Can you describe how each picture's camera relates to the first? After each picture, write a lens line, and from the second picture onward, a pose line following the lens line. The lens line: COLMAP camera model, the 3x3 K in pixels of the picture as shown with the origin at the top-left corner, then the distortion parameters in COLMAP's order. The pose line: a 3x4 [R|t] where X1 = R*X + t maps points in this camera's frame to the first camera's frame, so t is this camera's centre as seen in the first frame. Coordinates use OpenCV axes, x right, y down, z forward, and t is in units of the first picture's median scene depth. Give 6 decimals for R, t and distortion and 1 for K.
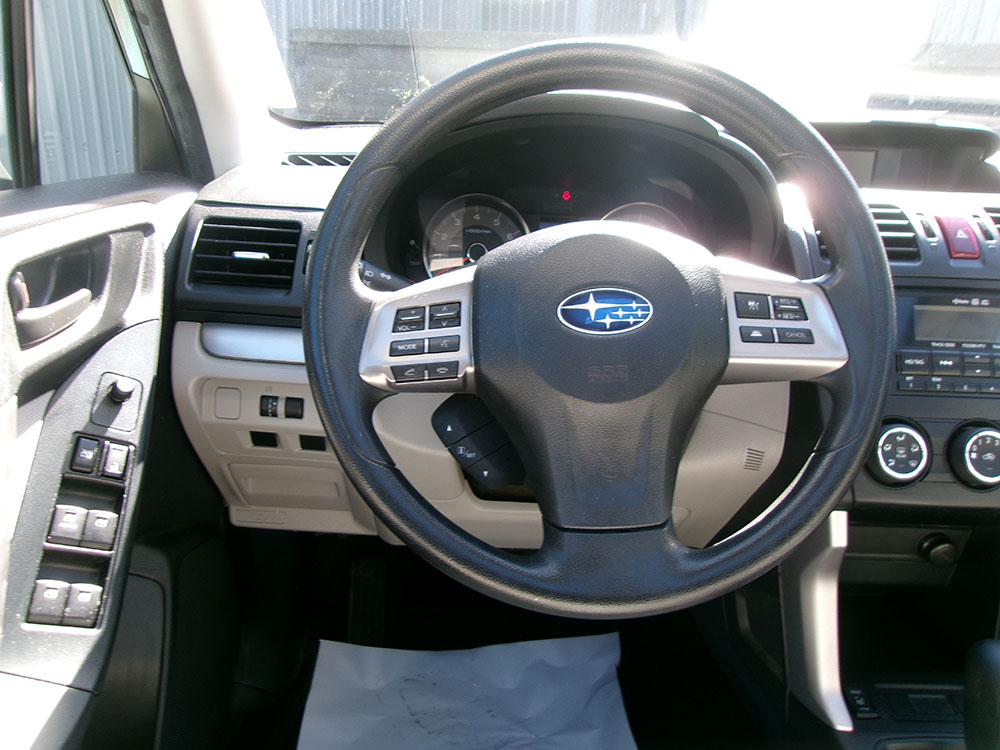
lens RADIAL K [[759.7, 0, 500.0], [0, 759.7, 375.0], [0, 0, 1]] dist [0.002564, 0.007169]
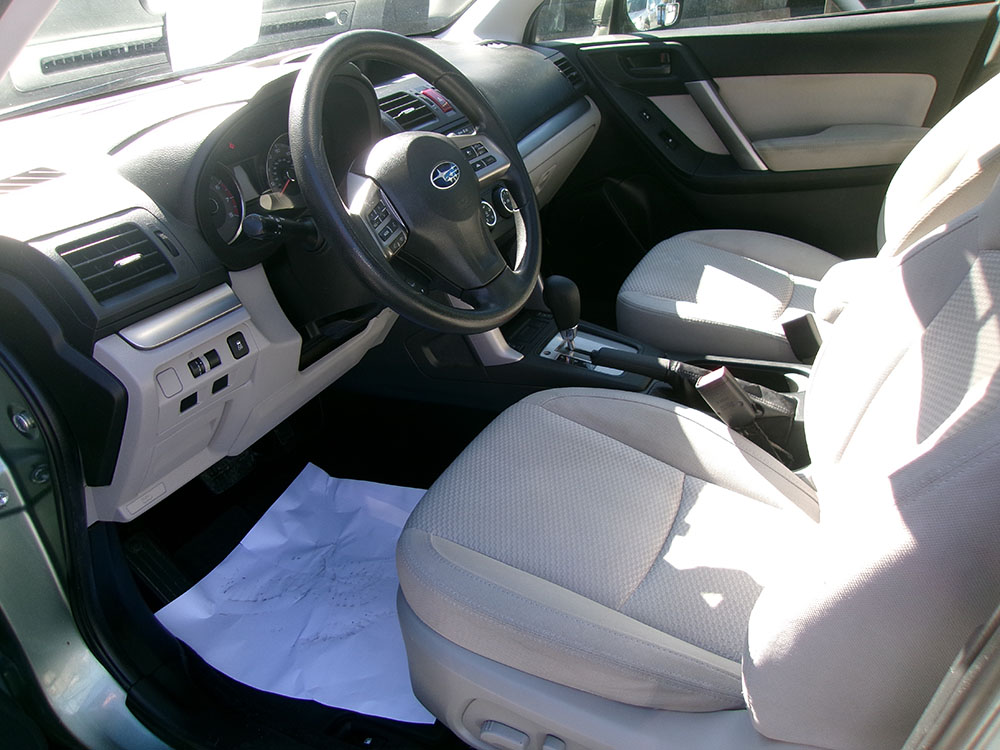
lens RADIAL K [[759.7, 0, 500.0], [0, 759.7, 375.0], [0, 0, 1]] dist [0.002564, 0.007169]
pose [[0.470652, -0.501760, 0.725757, -0.972602], [0.406876, 0.853301, 0.326081, -0.151127], [-0.782904, 0.141822, 0.605762, -0.130298]]
